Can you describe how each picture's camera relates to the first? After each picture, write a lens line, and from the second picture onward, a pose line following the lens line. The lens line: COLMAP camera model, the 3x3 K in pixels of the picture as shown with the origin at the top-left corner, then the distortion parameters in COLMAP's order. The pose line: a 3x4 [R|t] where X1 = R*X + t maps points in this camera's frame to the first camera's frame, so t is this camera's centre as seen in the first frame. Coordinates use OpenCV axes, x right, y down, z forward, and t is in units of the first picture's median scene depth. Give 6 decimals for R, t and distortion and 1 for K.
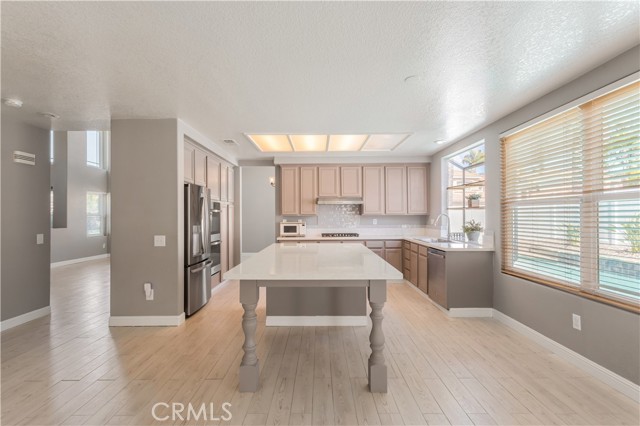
lens RADIAL K [[309.5, 0, 318.8], [0, 309.5, 213.1], [0, 0, 1]] dist [0.001003, 0.005291]
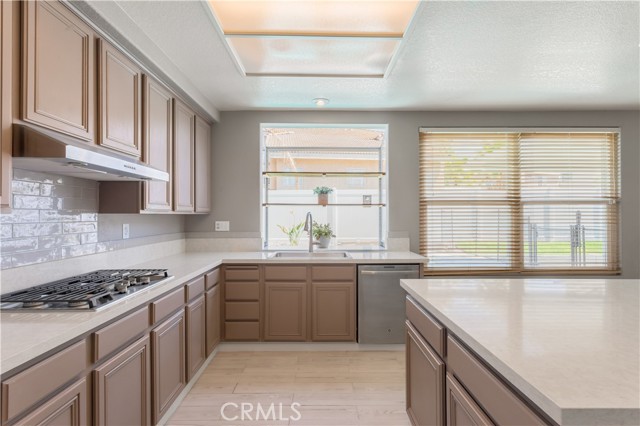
lens RADIAL K [[309.5, 0, 322.2], [0, 309.5, 213.3], [0, 0, 1]] dist [0.001003, 0.005291]
pose [[-0.016431, 0.007104, 0.999840, -0.238855], [-0.005956, 0.999956, -0.007203, 0.007877], [-0.999847, -0.006073, -0.016388, 0.925296]]
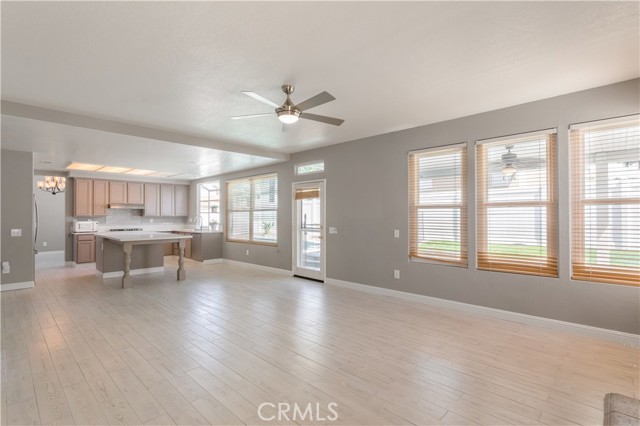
lens RADIAL K [[309.5, 0, 320.8], [0, 309.5, 213.9], [0, 0, 1]] dist [0.001003, 0.005291]
pose [[0.692461, 0.009180, 0.721397, -0.402682], [-0.005359, 0.999957, -0.007581, 0.001990], [-0.721435, 0.001383, 0.692481, -0.763001]]
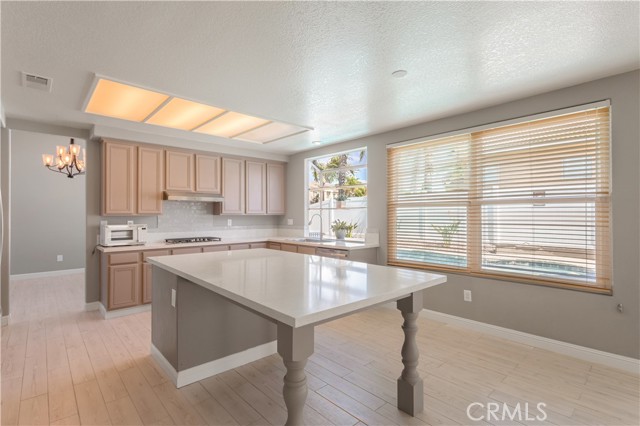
lens RADIAL K [[309.5, 0, 319.7], [0, 309.5, 212.9], [0, 0, 1]] dist [0.001003, 0.005291]
pose [[0.736879, 0.009193, 0.675962, -0.265941], [-0.006703, 0.999958, -0.006293, 0.004643], [-0.675992, 0.000106, 0.736909, 0.226577]]
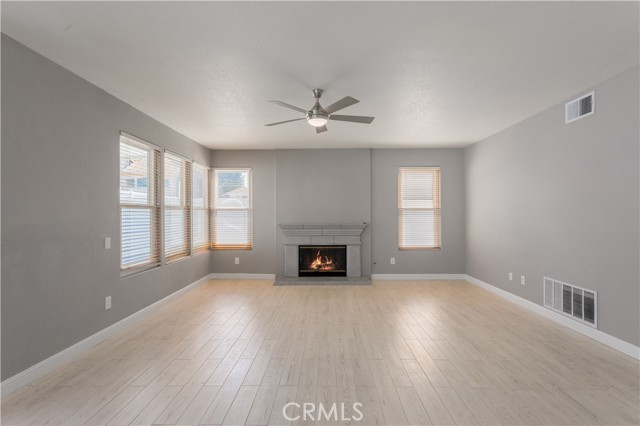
lens RADIAL K [[309.5, 0, 321.1], [0, 309.5, 212.5], [0, 0, 1]] dist [0.001003, 0.005291]
pose [[-0.999764, 0.003971, 0.021340, -0.024721], [0.003662, 0.999888, -0.014493, 0.001067], [-0.021395, -0.014411, -0.999667, 0.330897]]
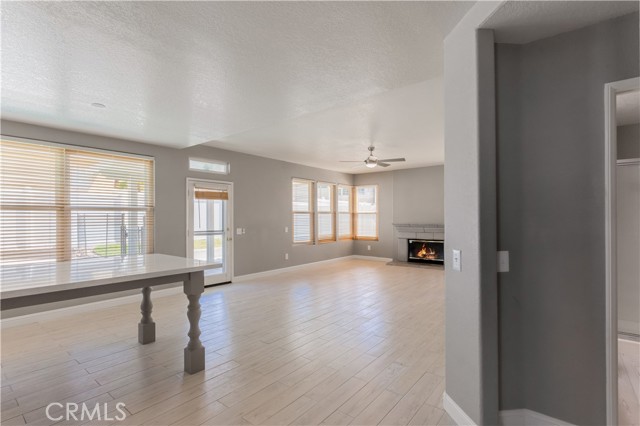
lens RADIAL K [[309.5, 0, 325.1], [0, 309.5, 218.5], [0, 0, 1]] dist [0.001003, 0.005291]
pose [[-0.788589, 0.000745, 0.614920, -0.572365], [-0.000160, 0.999999, -0.001417, 0.004240], [-0.614921, -0.001215, -0.788588, 0.702243]]
